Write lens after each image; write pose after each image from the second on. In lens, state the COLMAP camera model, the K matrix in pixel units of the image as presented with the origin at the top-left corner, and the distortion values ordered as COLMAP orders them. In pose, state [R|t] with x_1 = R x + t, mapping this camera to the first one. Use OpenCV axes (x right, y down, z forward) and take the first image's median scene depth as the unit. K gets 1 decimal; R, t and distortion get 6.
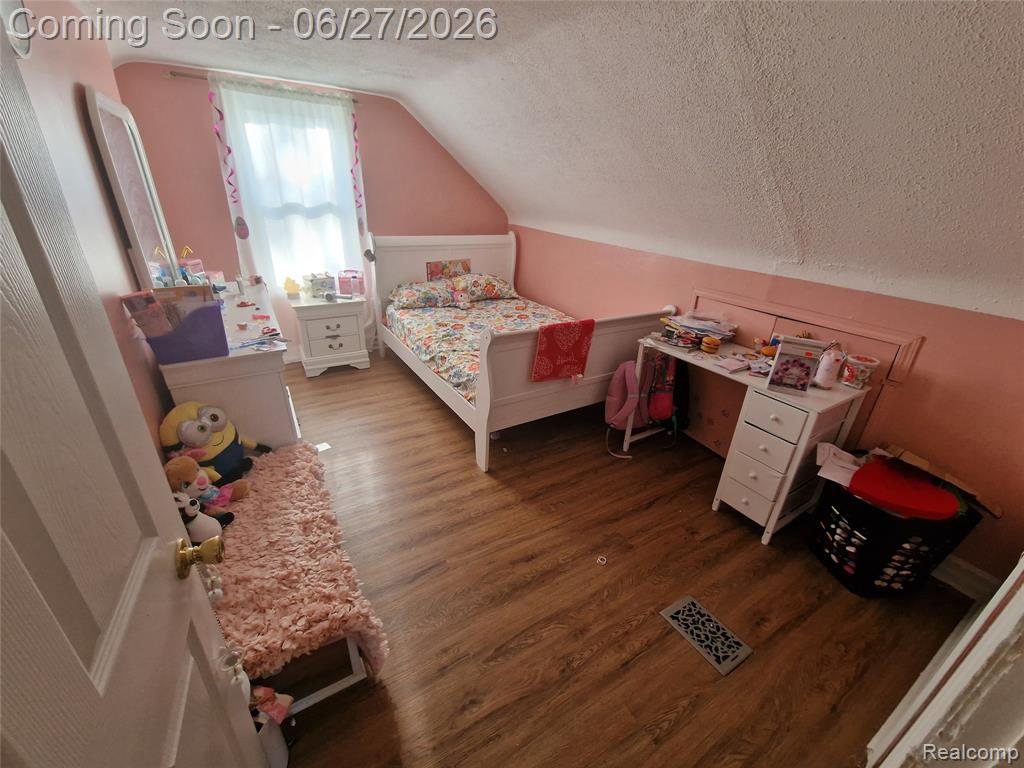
lens RADIAL K [[422.3, 0, 513.3], [0, 422.3, 389.6], [0, 0, 1]] dist [0.001099, -0.003236]
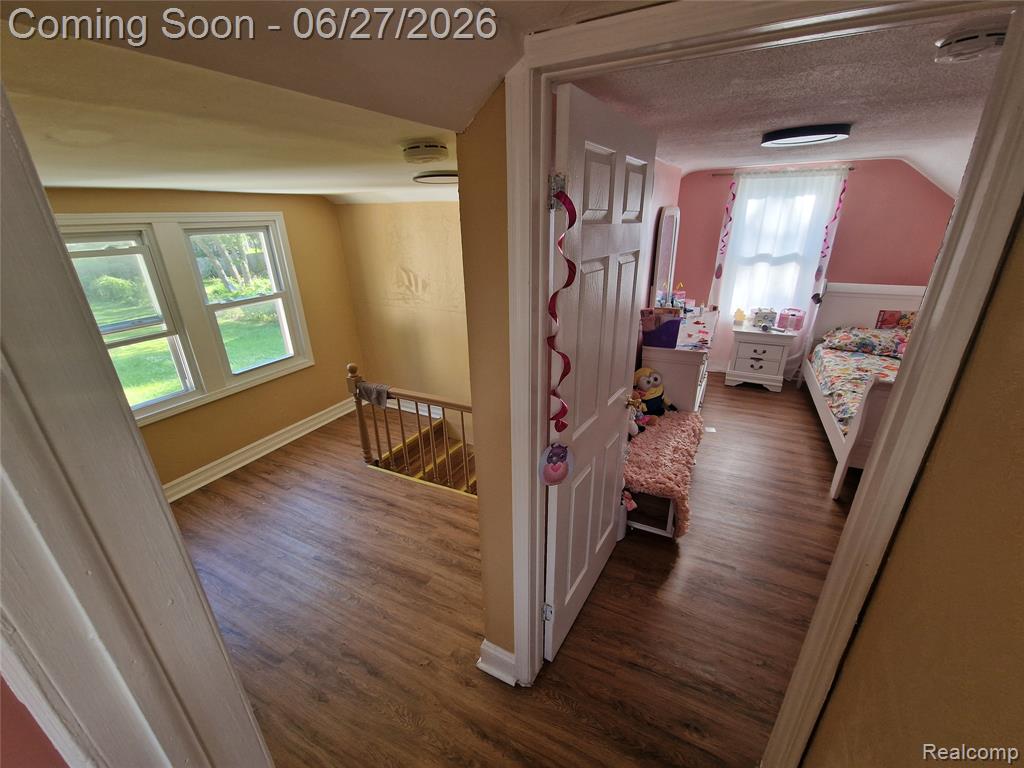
lens RADIAL K [[422.3, 0, 510.9], [0, 422.3, 389.8], [0, 0, 1]] dist [0.001099, -0.003236]
pose [[0.521399, 0.273274, -0.808371, 0.242356], [-0.321310, 0.940482, 0.110690, 0.058701], [0.790508, 0.202024, 0.578172, -0.289135]]
